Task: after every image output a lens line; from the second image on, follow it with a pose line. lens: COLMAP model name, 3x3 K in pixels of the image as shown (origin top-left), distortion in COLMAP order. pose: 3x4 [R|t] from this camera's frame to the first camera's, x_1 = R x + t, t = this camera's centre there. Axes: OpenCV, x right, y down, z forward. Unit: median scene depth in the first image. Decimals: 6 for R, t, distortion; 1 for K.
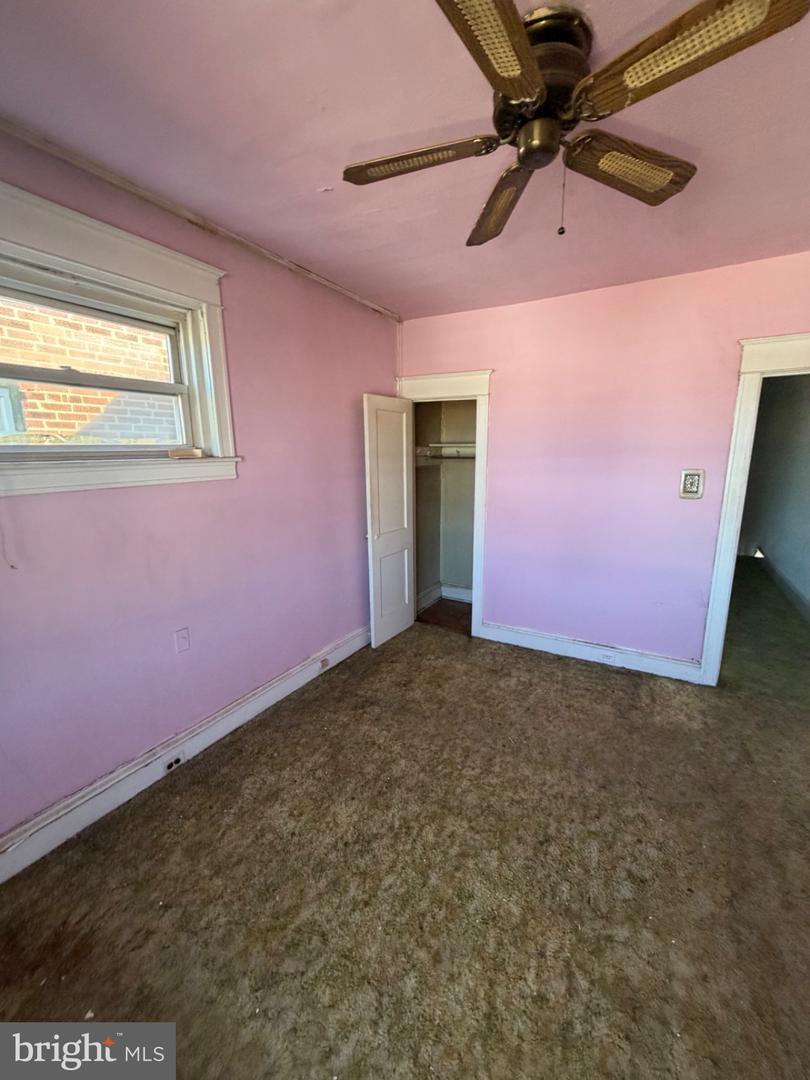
lens RADIAL K [[431.6, 0, 404.4], [0, 431.6, 537.7], [0, 0, 1]] dist [-0.000551, 0.000268]
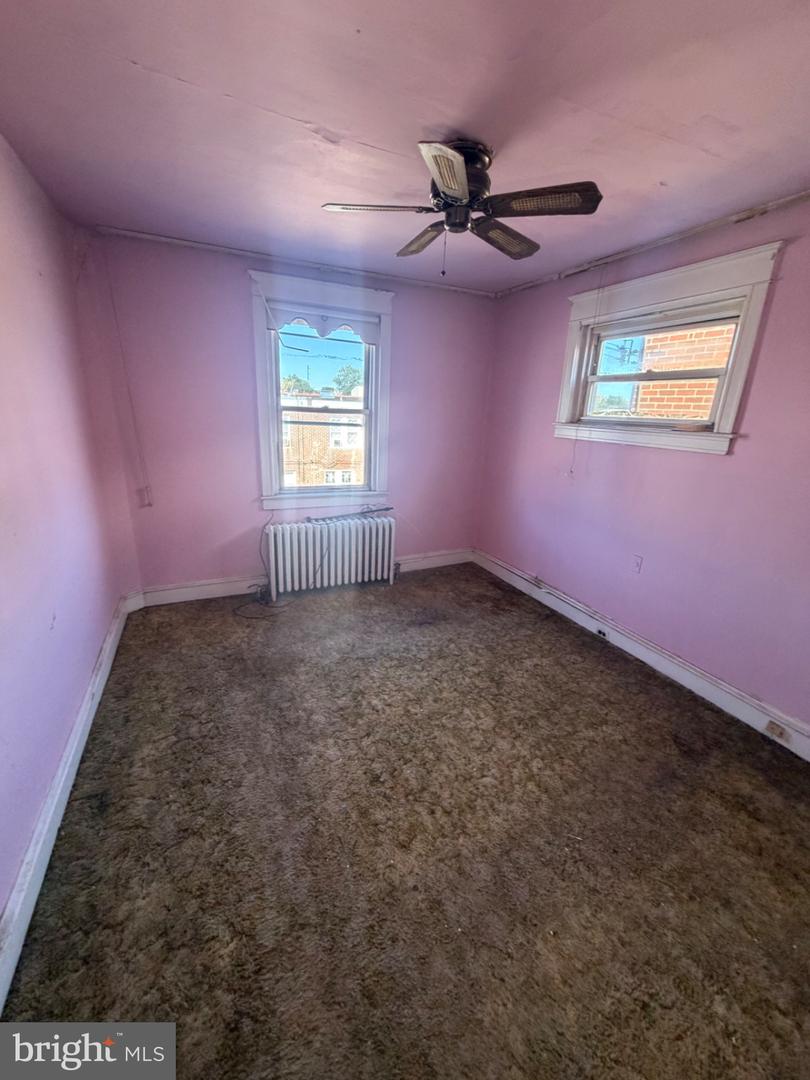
lens RADIAL K [[431.6, 0, 404.2], [0, 431.6, 538.6], [0, 0, 1]] dist [-0.000551, 0.000268]
pose [[-0.567968, 0.227998, -0.790841, 1.009581], [-0.199460, 0.894093, 0.401015, -0.246298], [0.798516, 0.385505, -0.462340, 1.060114]]
